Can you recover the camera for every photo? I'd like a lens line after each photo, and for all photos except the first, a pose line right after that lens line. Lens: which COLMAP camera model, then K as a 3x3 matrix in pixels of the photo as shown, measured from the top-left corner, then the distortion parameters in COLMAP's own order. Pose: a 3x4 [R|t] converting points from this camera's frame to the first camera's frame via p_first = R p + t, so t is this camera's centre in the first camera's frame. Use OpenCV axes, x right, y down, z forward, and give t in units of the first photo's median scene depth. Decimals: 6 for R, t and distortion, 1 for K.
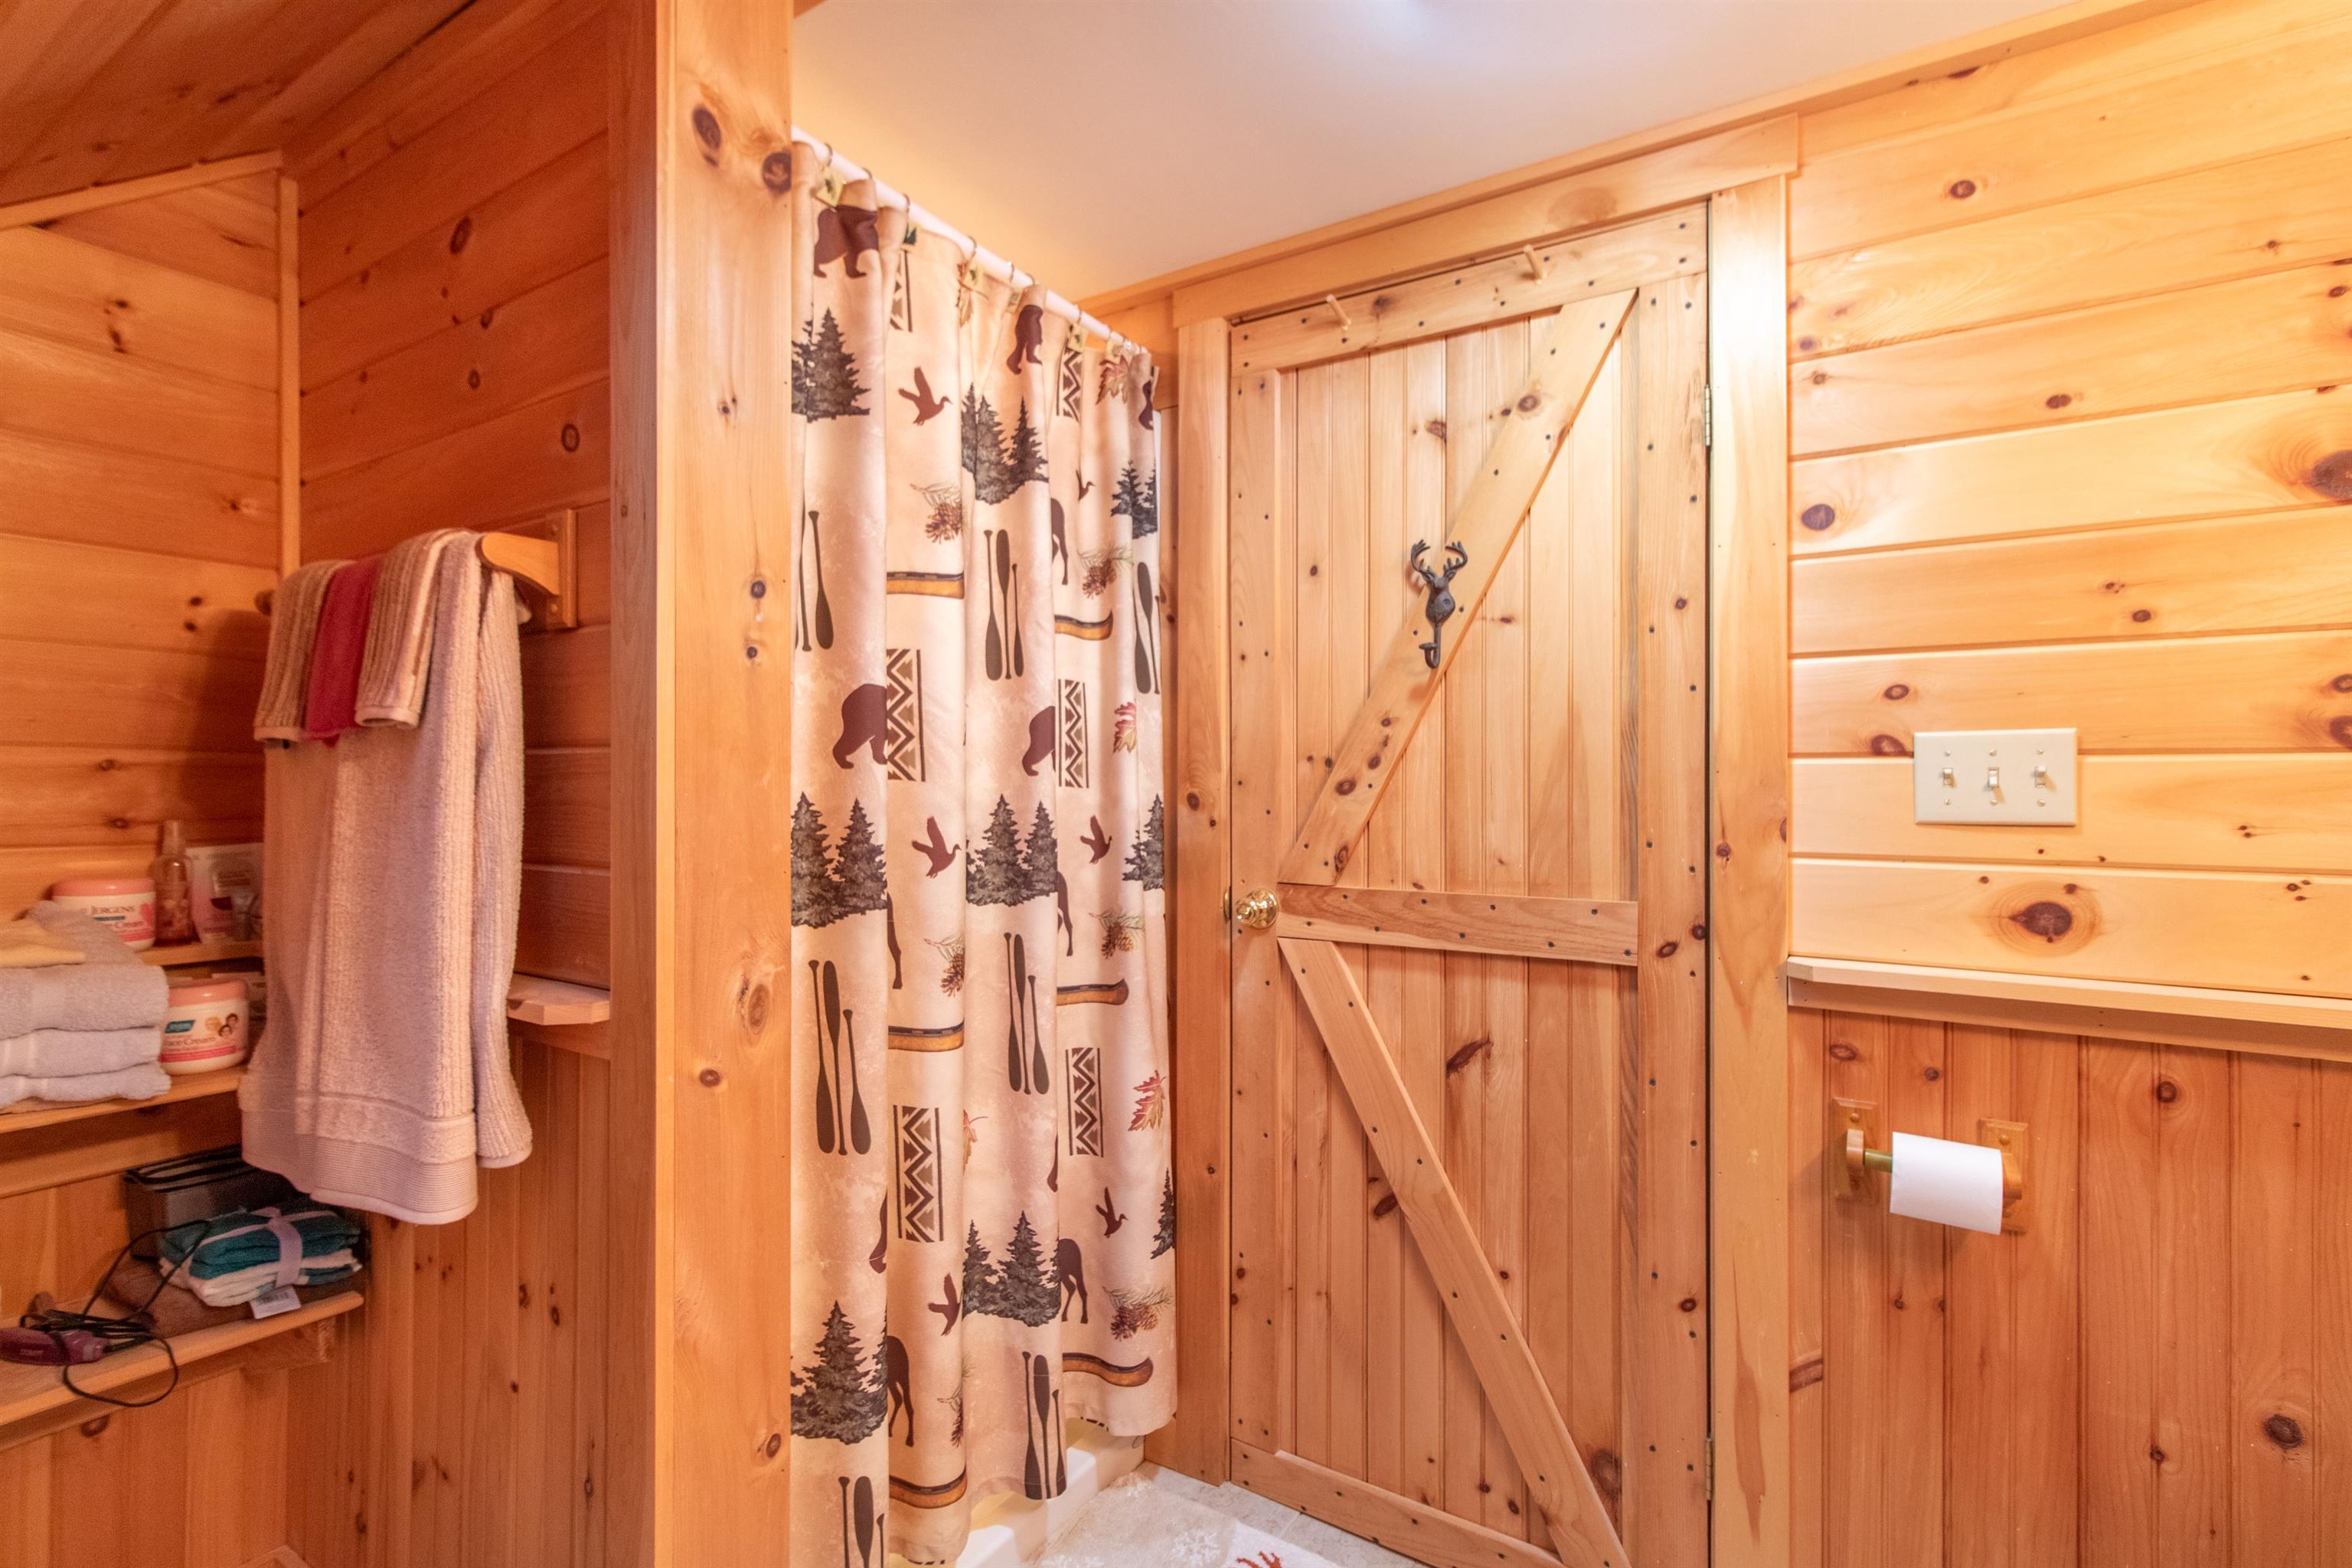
lens RADIAL K [[1084.6, 0, 1176.4], [0, 1084.6, 788.4], [0, 0, 1]] dist [0.013468, -0.000710]
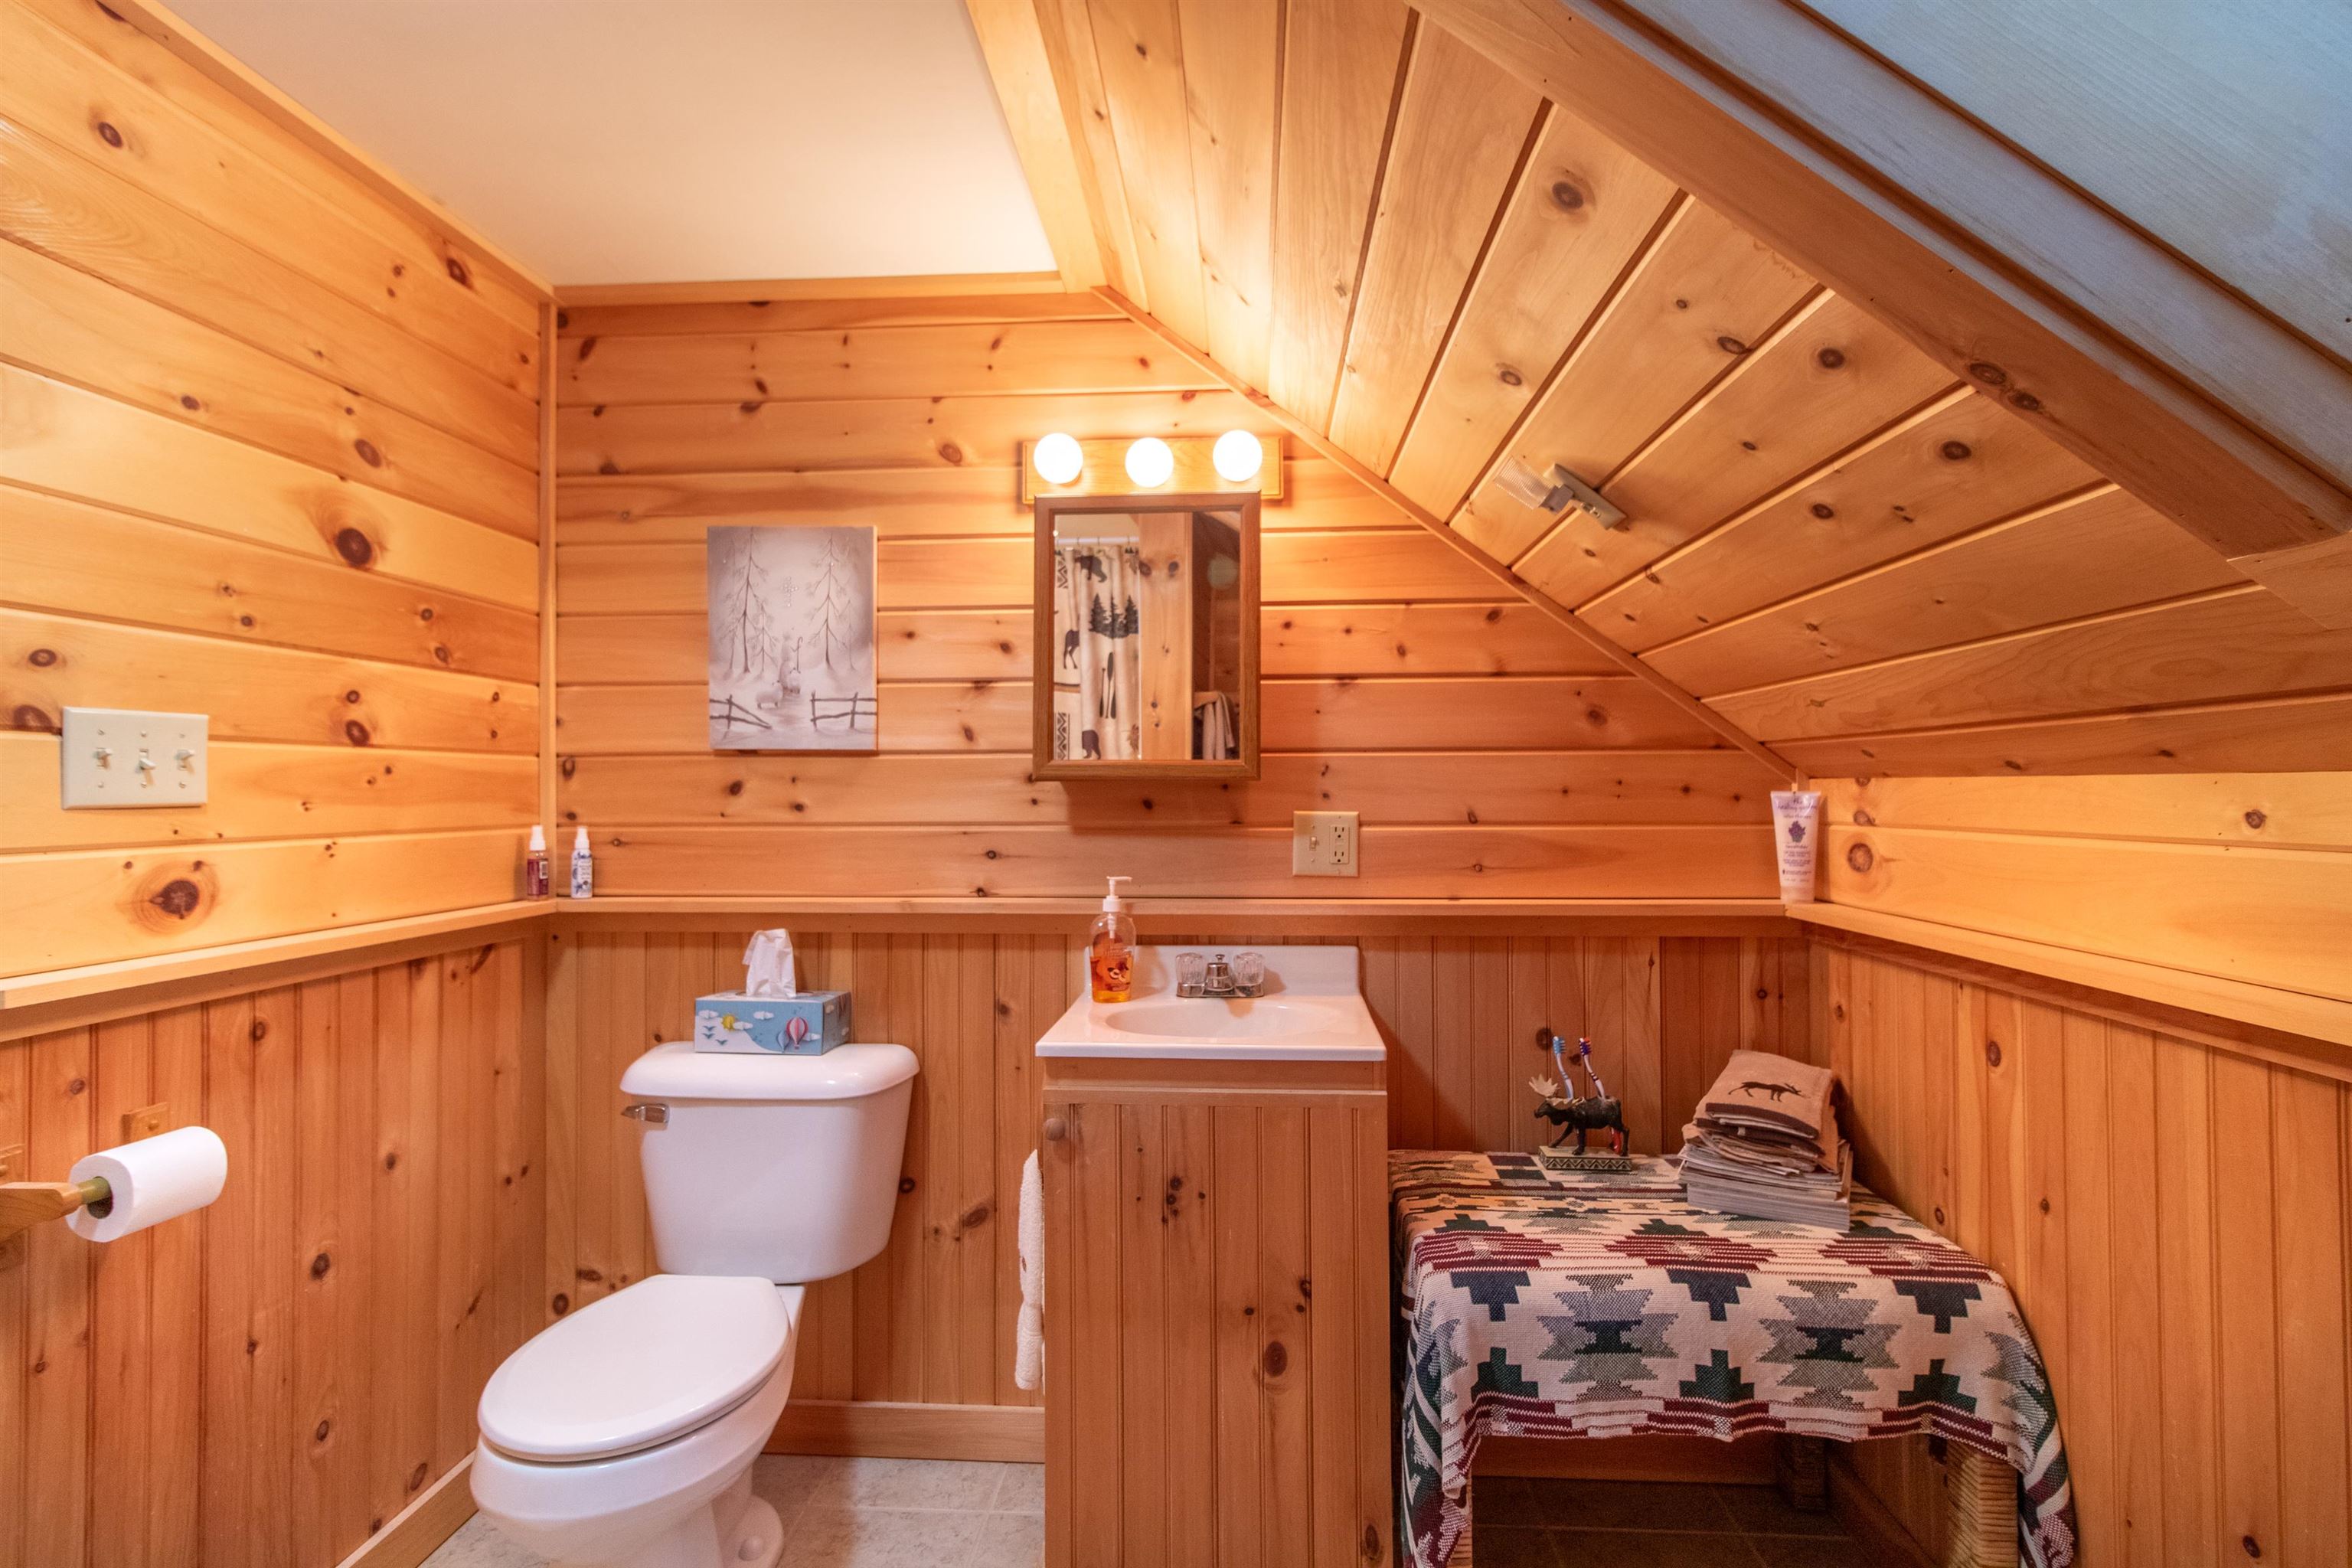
lens RADIAL K [[1084.6, 0, 1178.9], [0, 1084.6, 775.7], [0, 0, 1]] dist [0.013468, -0.000710]
pose [[-0.480560, 0.008445, 0.876921, -0.568696], [0.001979, 0.999962, -0.008545, 0.015295], [-0.876959, -0.002371, -0.480558, 0.667848]]
